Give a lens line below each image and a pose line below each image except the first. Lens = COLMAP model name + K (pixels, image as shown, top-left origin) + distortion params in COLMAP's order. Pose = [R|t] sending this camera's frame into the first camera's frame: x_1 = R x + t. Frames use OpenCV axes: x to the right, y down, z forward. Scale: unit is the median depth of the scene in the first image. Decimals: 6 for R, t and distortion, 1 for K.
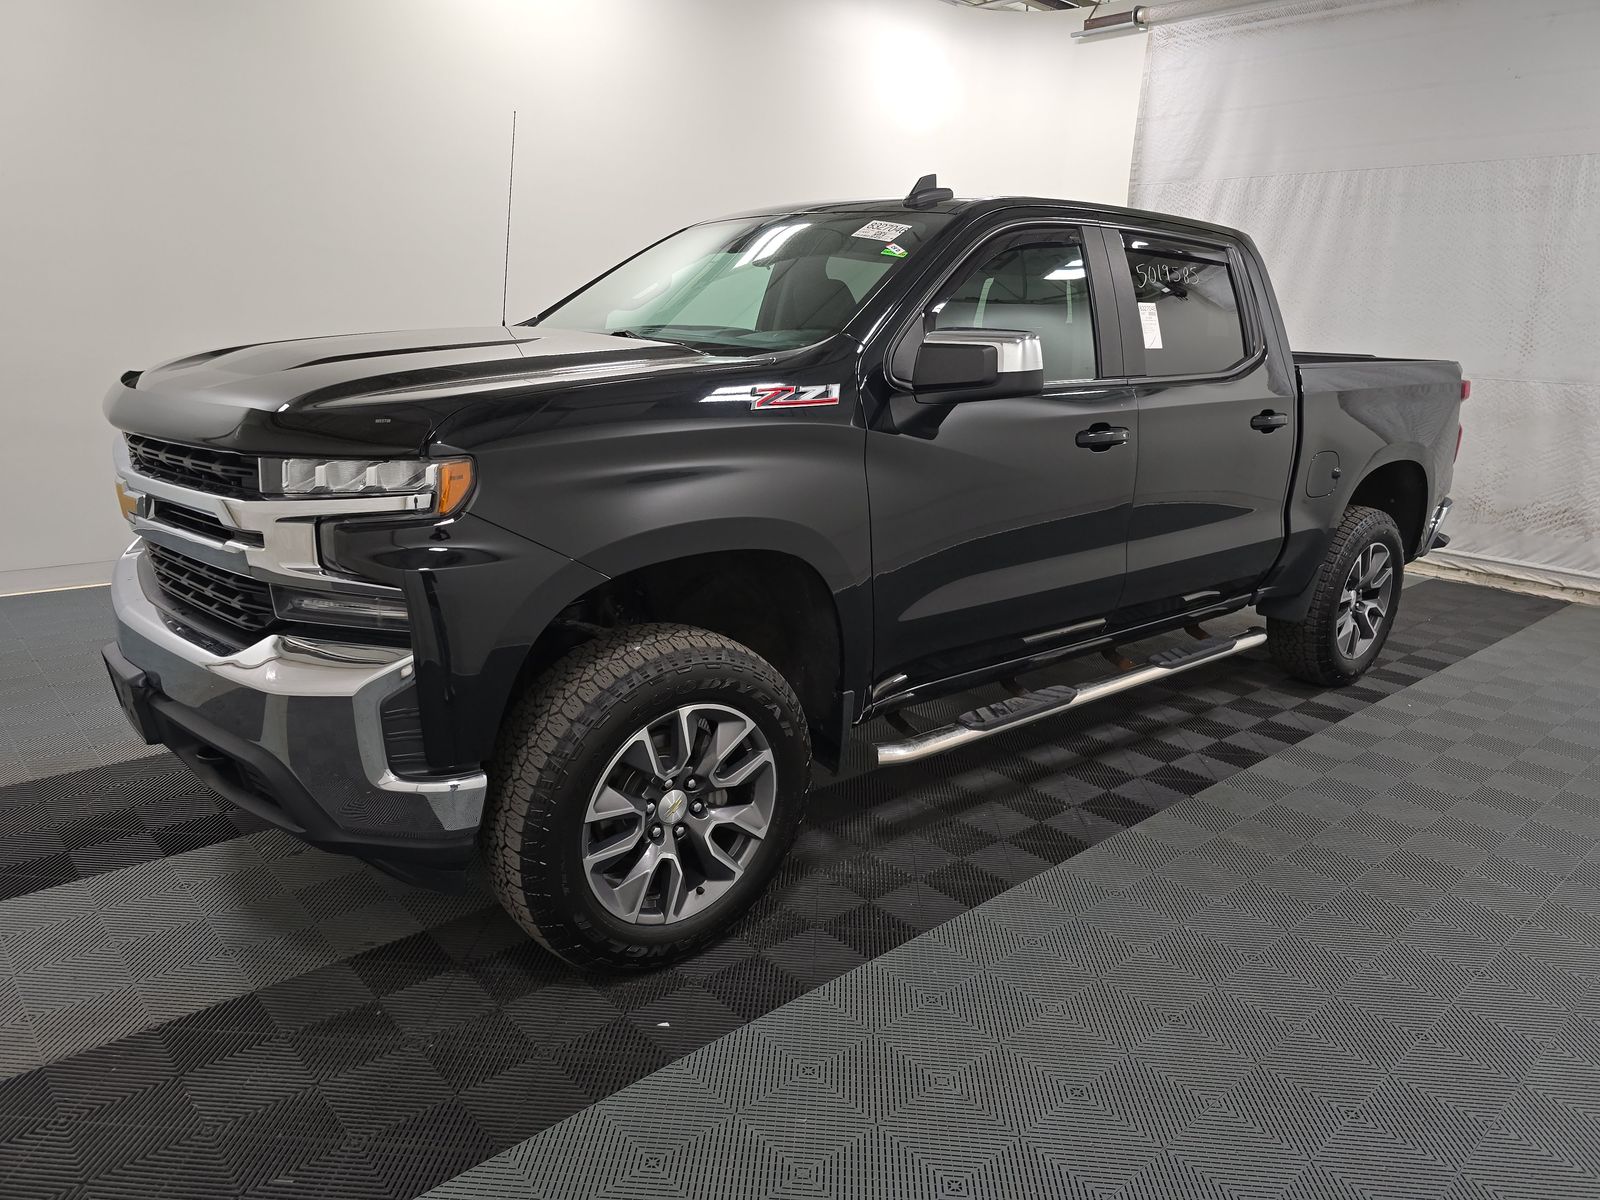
lens RADIAL K [[1080.0, 0, 800.0], [0, 1080.0, 600.0], [0, 0, 1]] dist [0.023104, -0.004846]
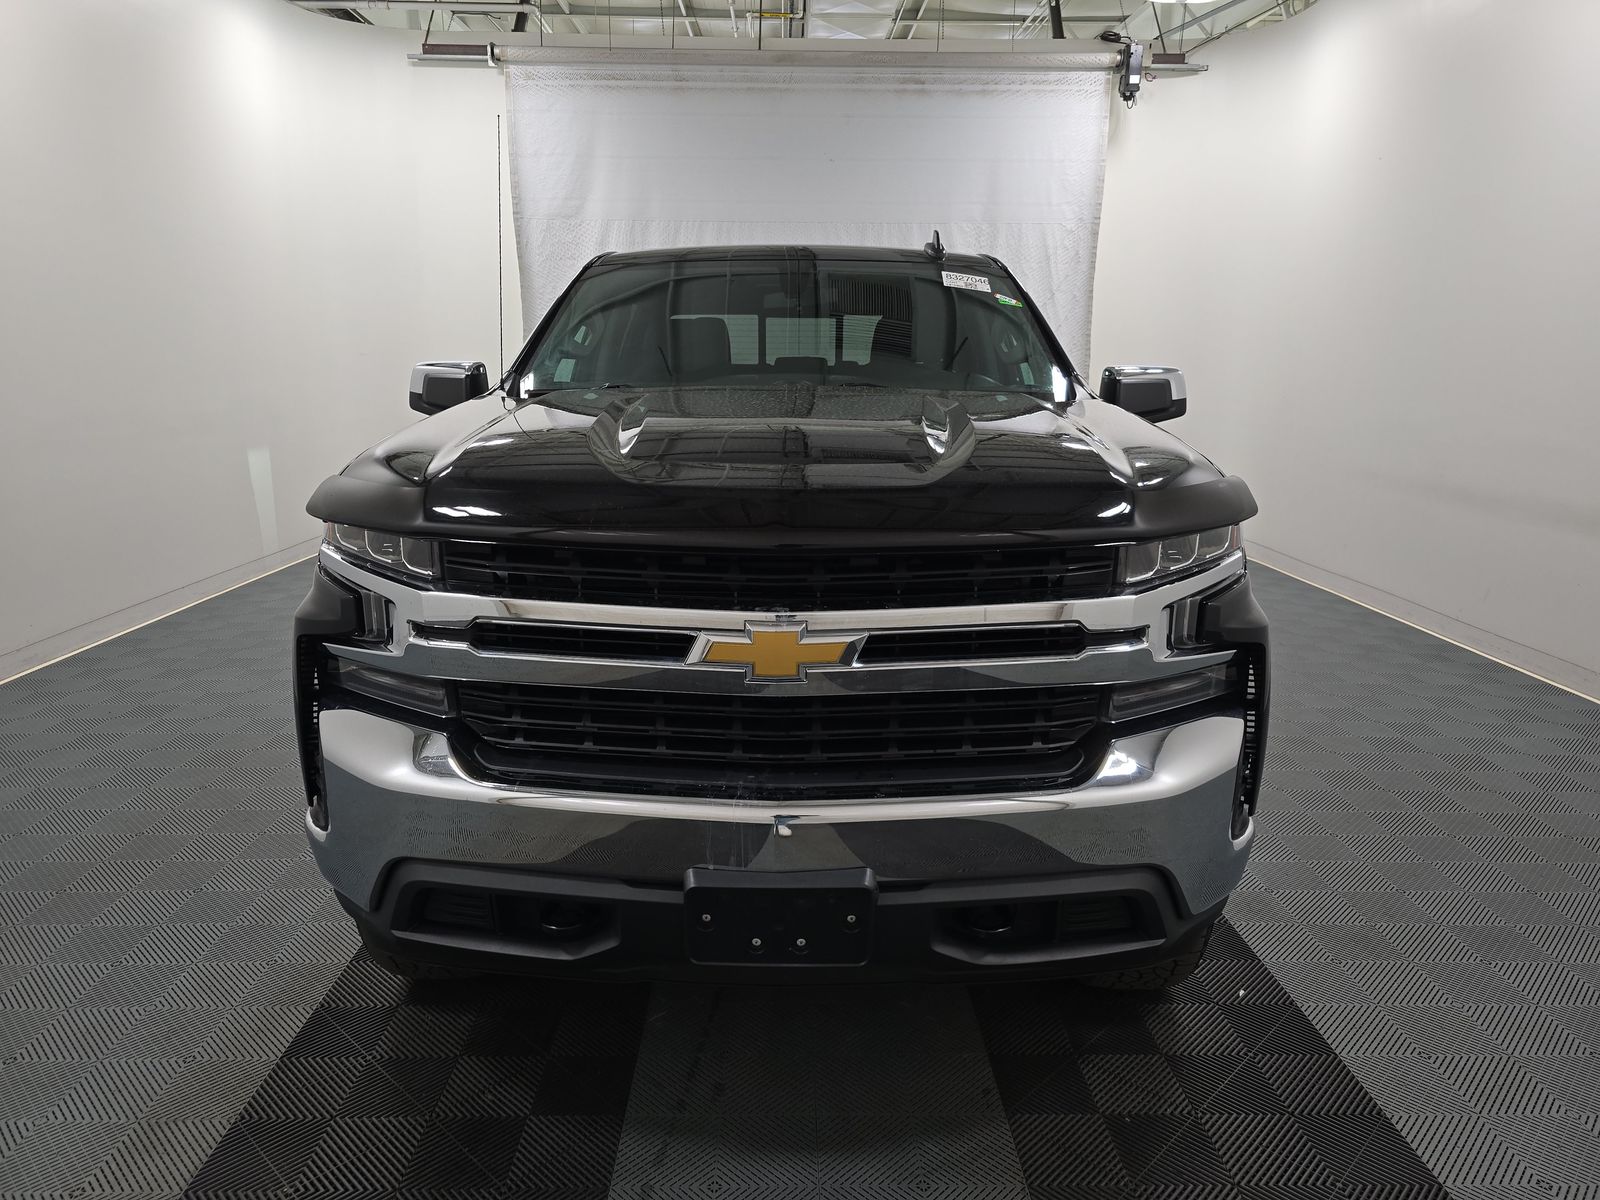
lens RADIAL K [[1080.0, 0, 800.0], [0, 1080.0, 600.0], [0, 0, 1]] dist [0.023104, -0.004846]
pose [[0.660301, -0.196416, 0.724861, -0.868015], [0.208920, 0.975135, 0.073920, -0.136459], [-0.721356, 0.102629, 0.684918, 0.387293]]
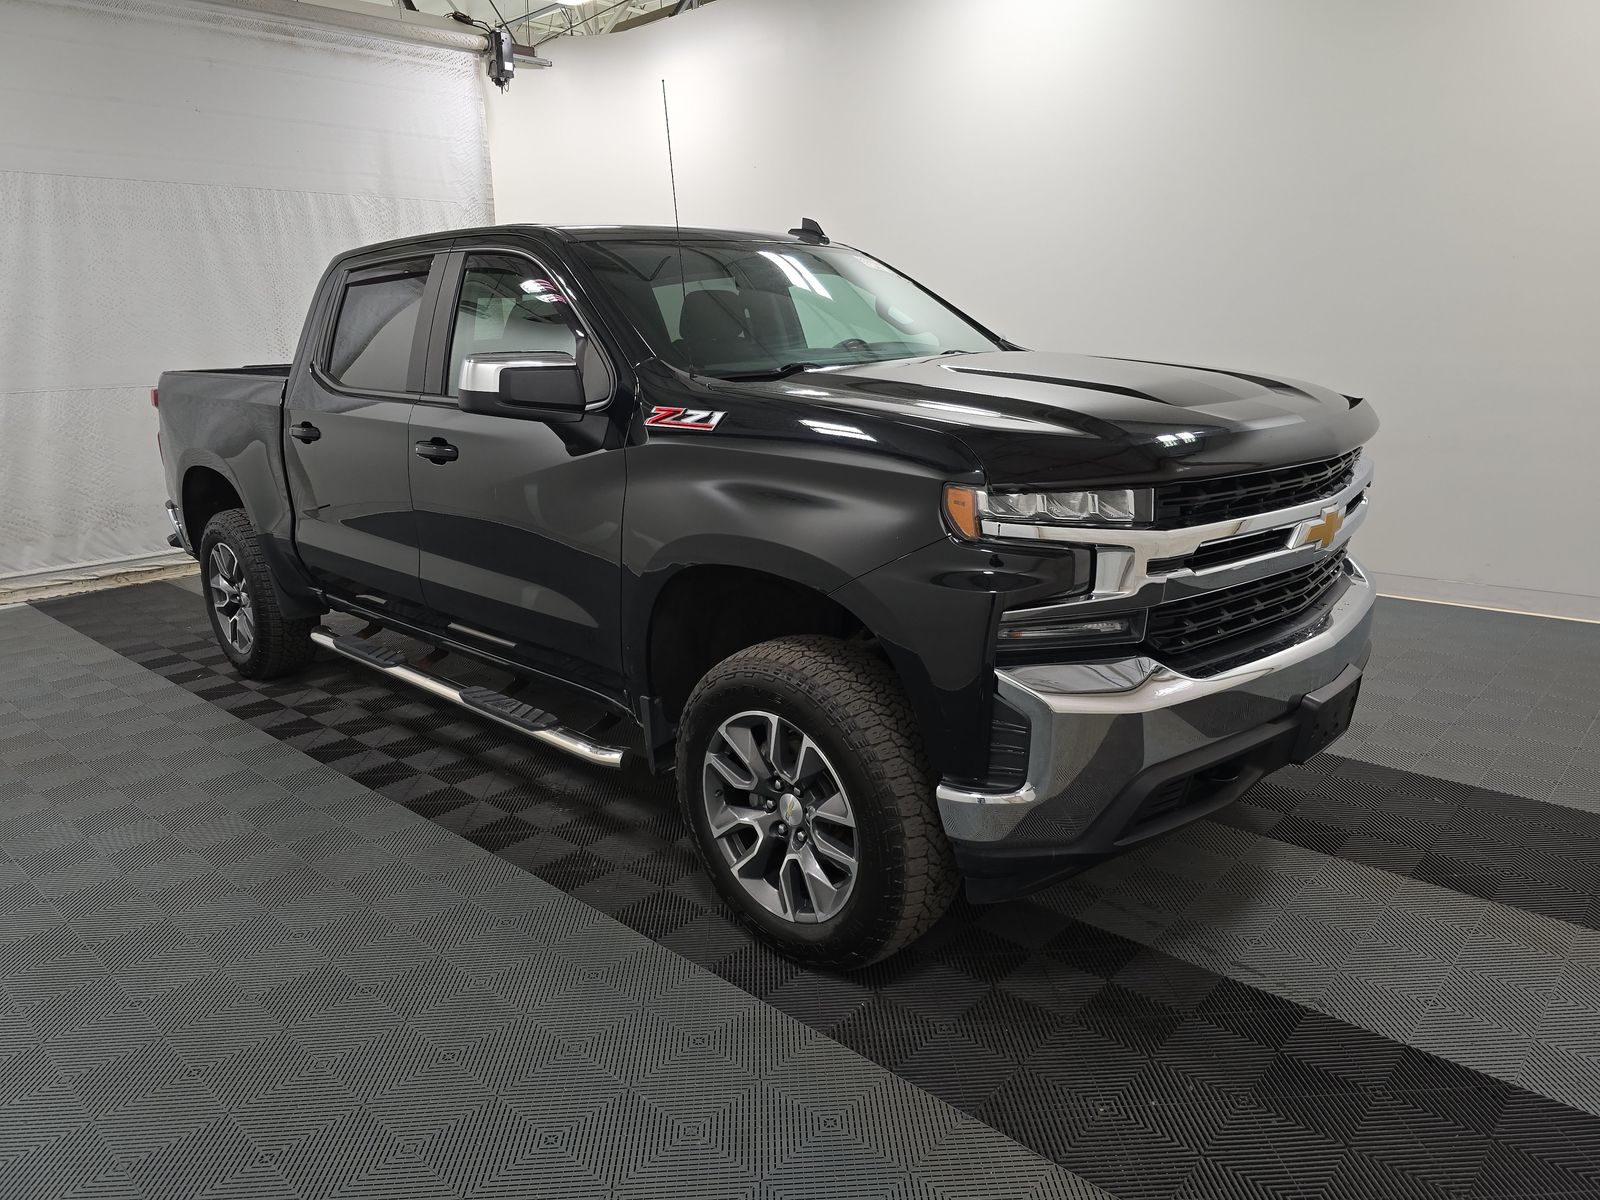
lens RADIAL K [[1080.0, 0, 800.0], [0, 1080.0, 600.0], [0, 0, 1]] dist [0.023104, -0.004846]
pose [[-0.087010, -0.279773, 0.956115, -1.221083], [0.280456, 0.914058, 0.292989, -0.362937], [-0.955915, 0.293642, -0.001068, 1.148759]]
